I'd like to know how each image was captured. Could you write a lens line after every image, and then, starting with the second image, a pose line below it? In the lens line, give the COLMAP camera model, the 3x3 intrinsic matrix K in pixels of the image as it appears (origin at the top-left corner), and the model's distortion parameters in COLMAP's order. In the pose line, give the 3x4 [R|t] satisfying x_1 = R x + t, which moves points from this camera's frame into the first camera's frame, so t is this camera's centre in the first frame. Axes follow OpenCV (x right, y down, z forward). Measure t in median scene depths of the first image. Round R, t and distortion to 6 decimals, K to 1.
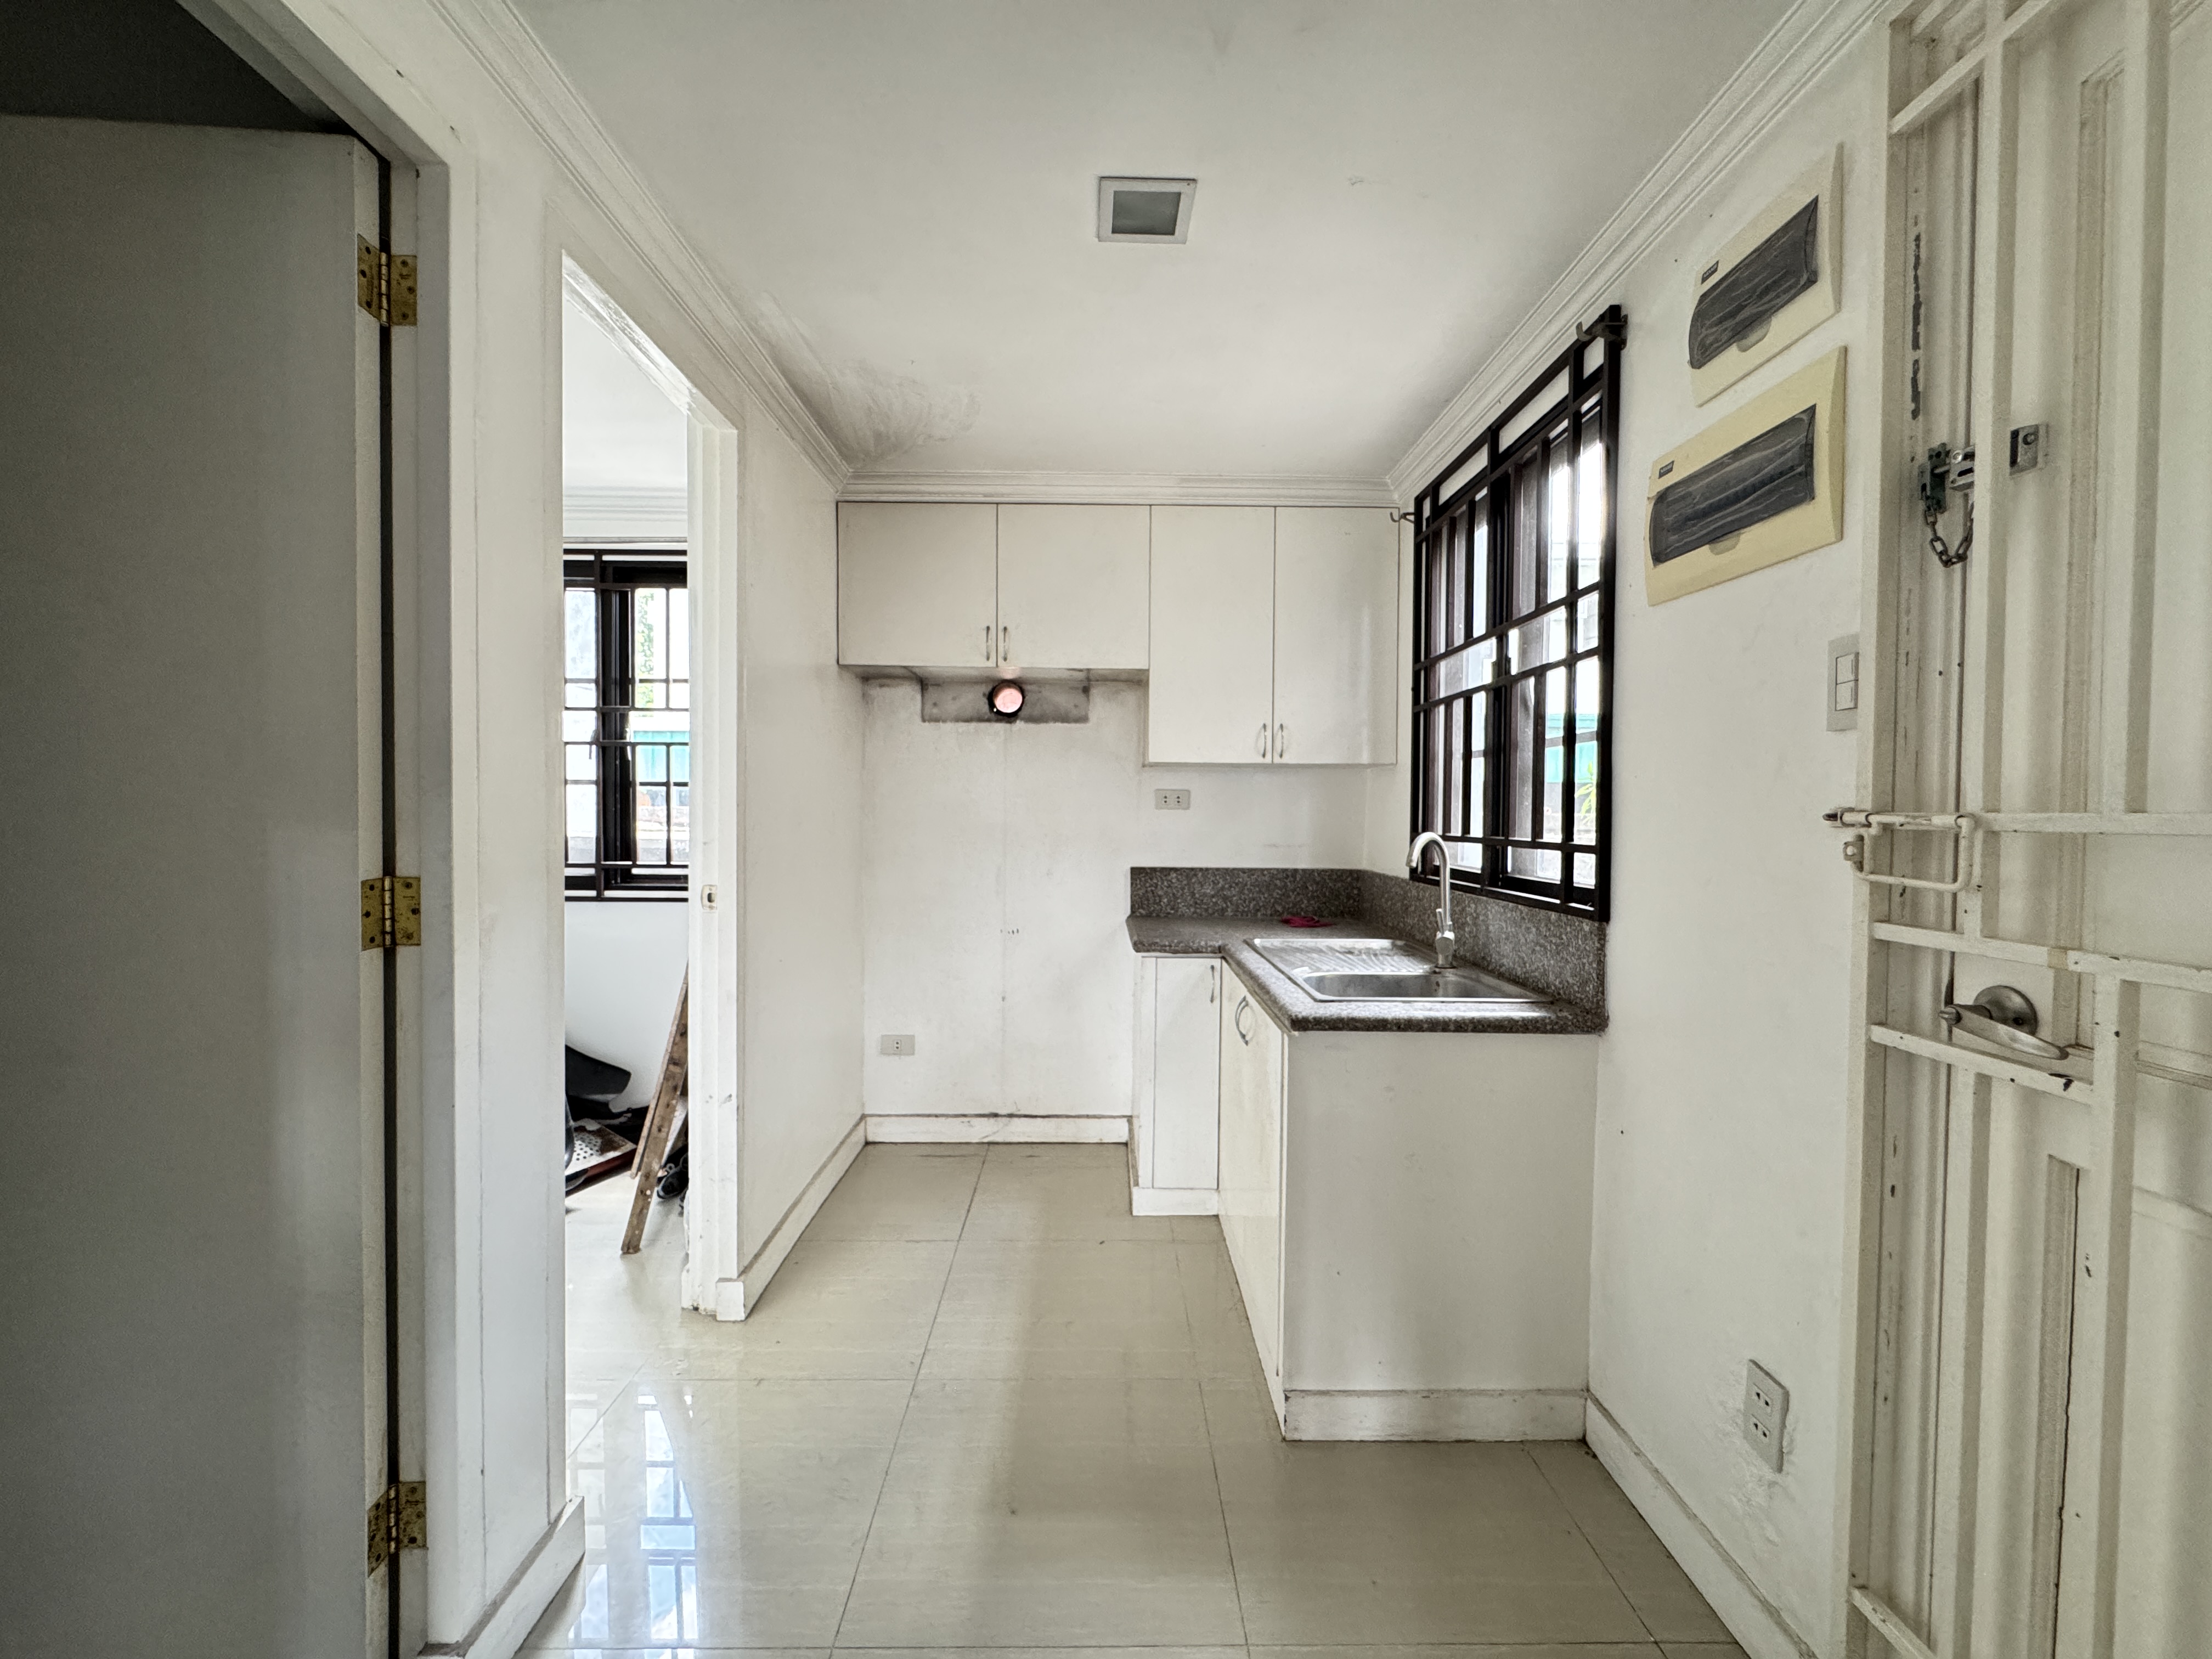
lens RADIAL K [[874.7, 0, 1107.7], [0, 874.7, 832.7], [0, 0, 1]] dist [0.000900, 0.000009]
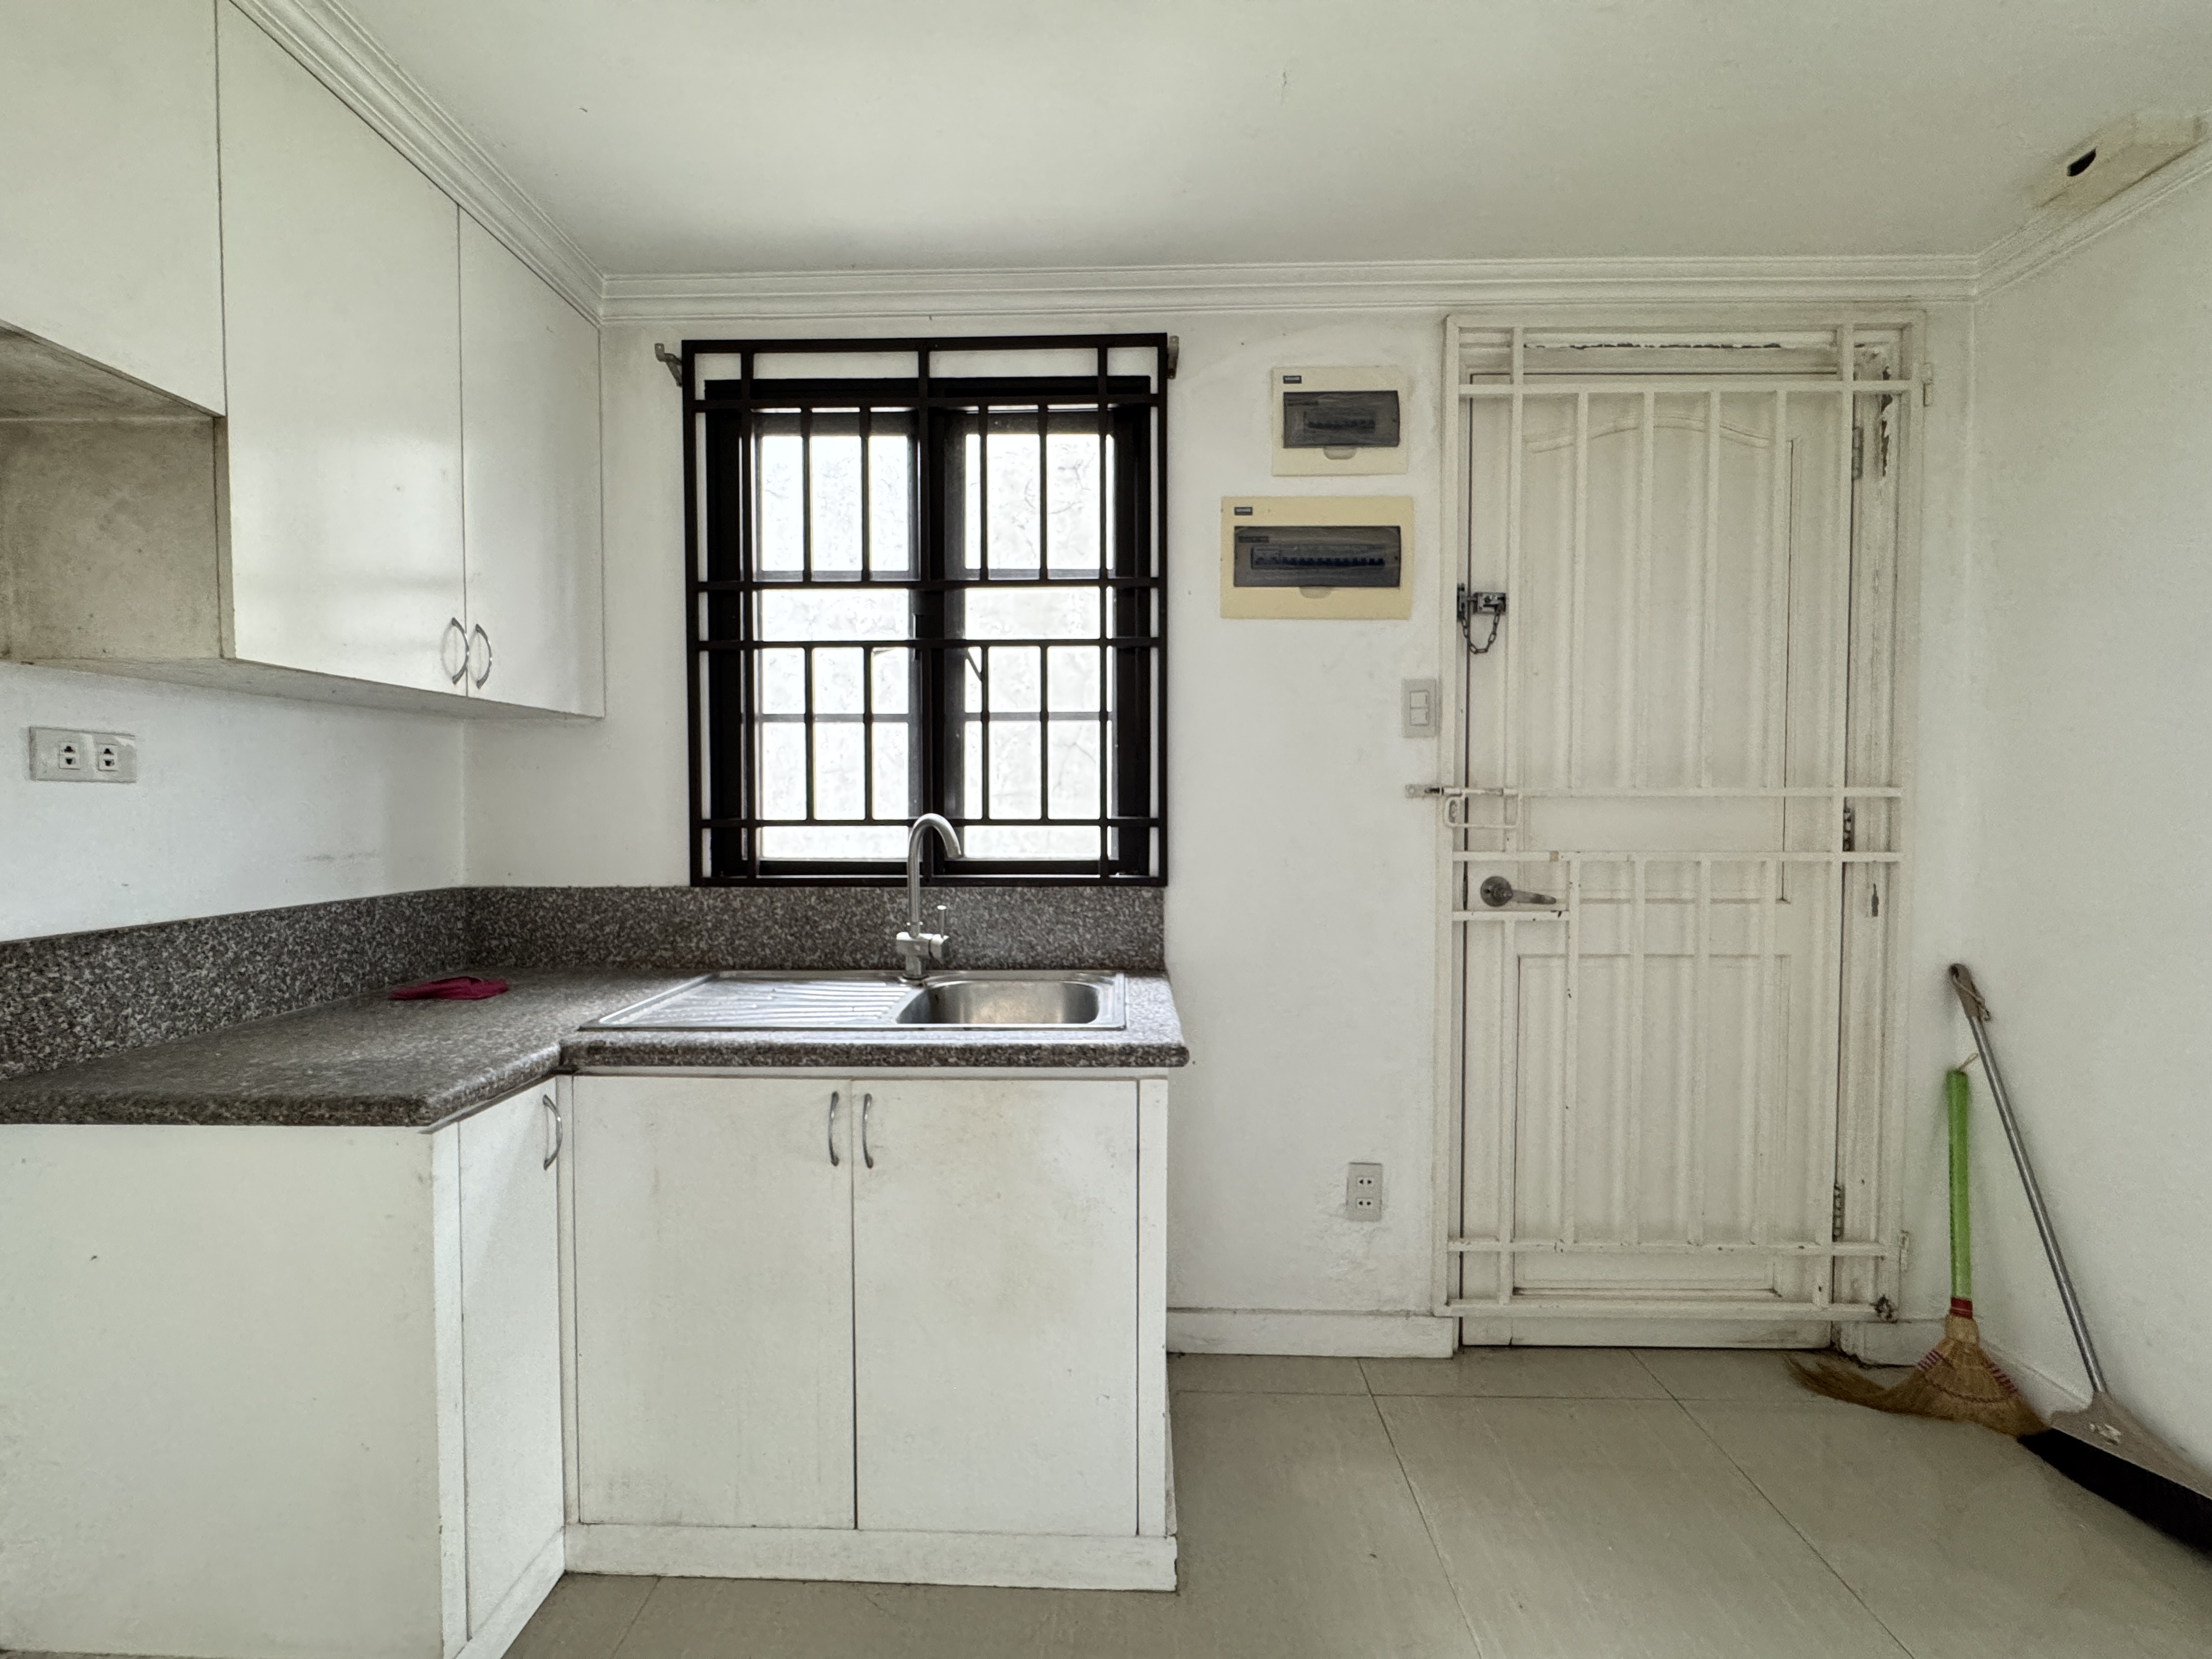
lens RADIAL K [[874.7, 0, 1099.6], [0, 874.7, 833.0], [0, 0, 1]] dist [0.000900, 0.000009]
pose [[0.045051, -0.044810, 0.997979, -0.334539], [0.025559, 0.998718, 0.043689, -0.010882], [-0.998658, 0.023539, 0.046138, 0.622284]]
